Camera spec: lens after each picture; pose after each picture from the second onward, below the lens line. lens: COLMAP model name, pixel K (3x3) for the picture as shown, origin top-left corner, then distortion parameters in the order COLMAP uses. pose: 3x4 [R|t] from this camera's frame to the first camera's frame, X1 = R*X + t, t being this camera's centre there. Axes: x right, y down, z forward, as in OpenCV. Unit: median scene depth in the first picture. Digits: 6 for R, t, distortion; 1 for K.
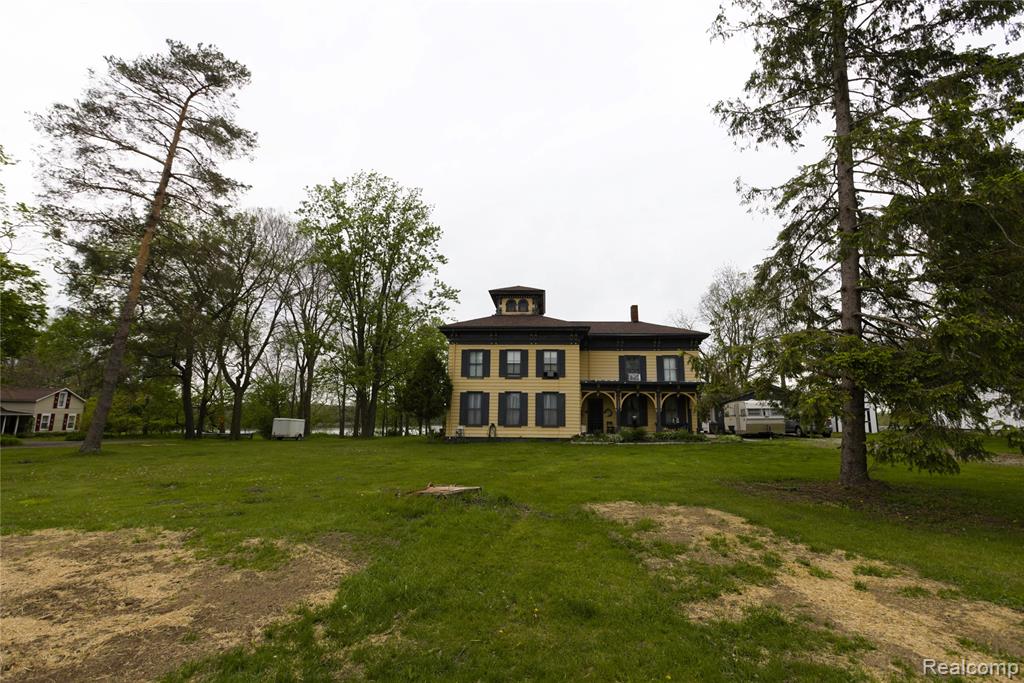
lens RADIAL K [[468.8, 0, 512.0], [0, 468.8, 341.5], [0, 0, 1]] dist [-0.001666, -0.000042]
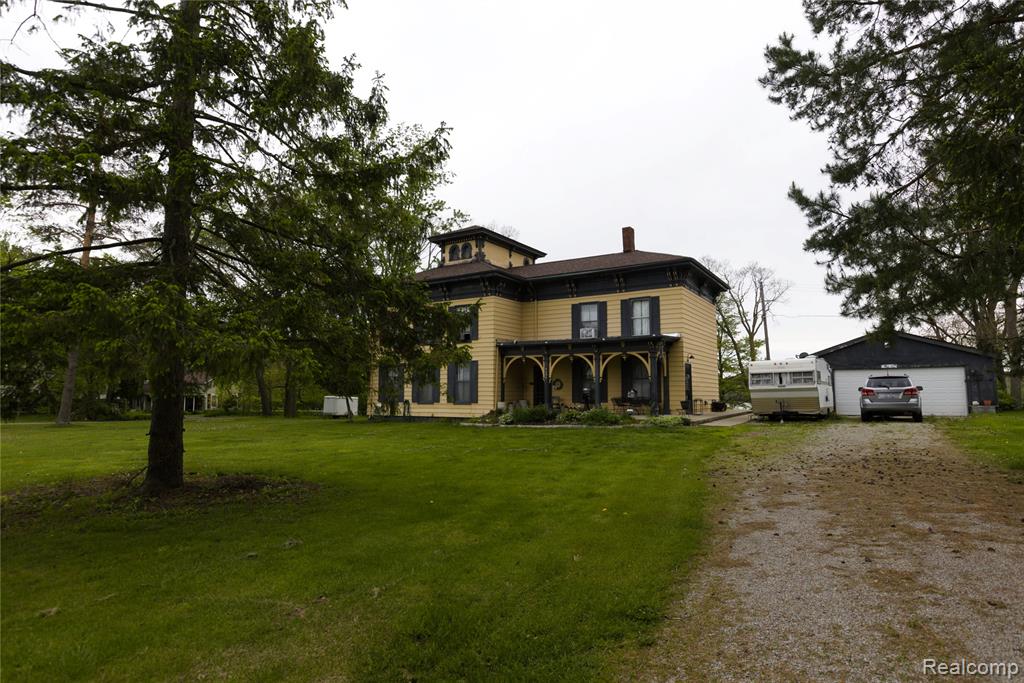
lens RADIAL K [[572.8, 0, 512.0], [0, 572.8, 341.5], [0, 0, 1]] dist [0.001272, 0.000071]
pose [[0.878741, -0.057042, -0.473878, 0.600582], [0.090835, 0.994674, 0.048710, 0.038658], [0.468575, -0.085848, 0.879242, 0.200278]]
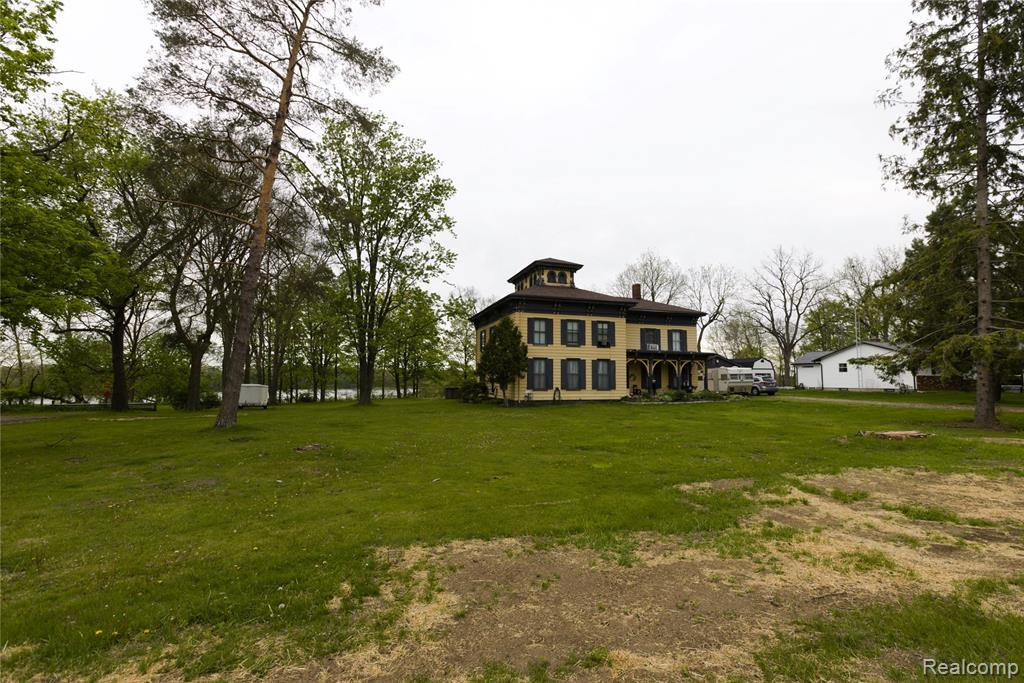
lens RADIAL K [[472.1, 0, 512.0], [0, 472.1, 341.5], [0, 0, 1]] dist [-0.001758, -0.000027]
pose [[0.929344, 0.025318, 0.368345, -0.531478], [-0.053879, 0.996266, 0.067461, 0.001620], [-0.365262, -0.082540, 0.927238, 0.038293]]
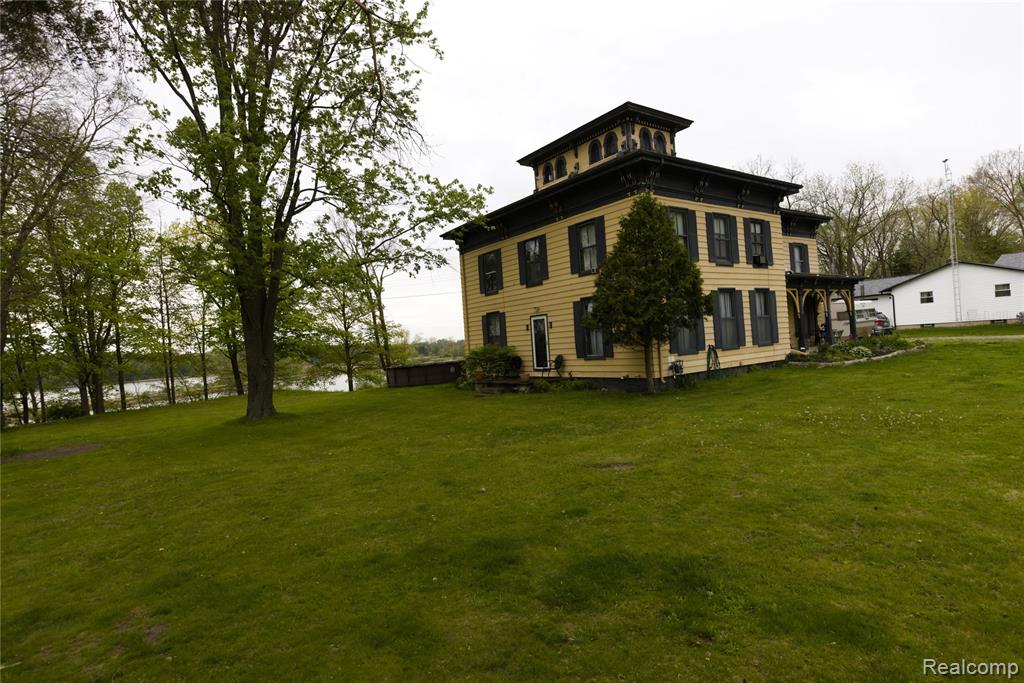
lens RADIAL K [[548.6, 0, 512.0], [0, 548.6, 341.5], [0, 0, 1]] dist [0.003407, 0.000581]
pose [[0.764403, -0.059822, 0.641957, -0.623377], [-0.026991, 0.991844, 0.124566, 0.094429], [-0.644174, -0.112546, 0.756554, 0.653466]]
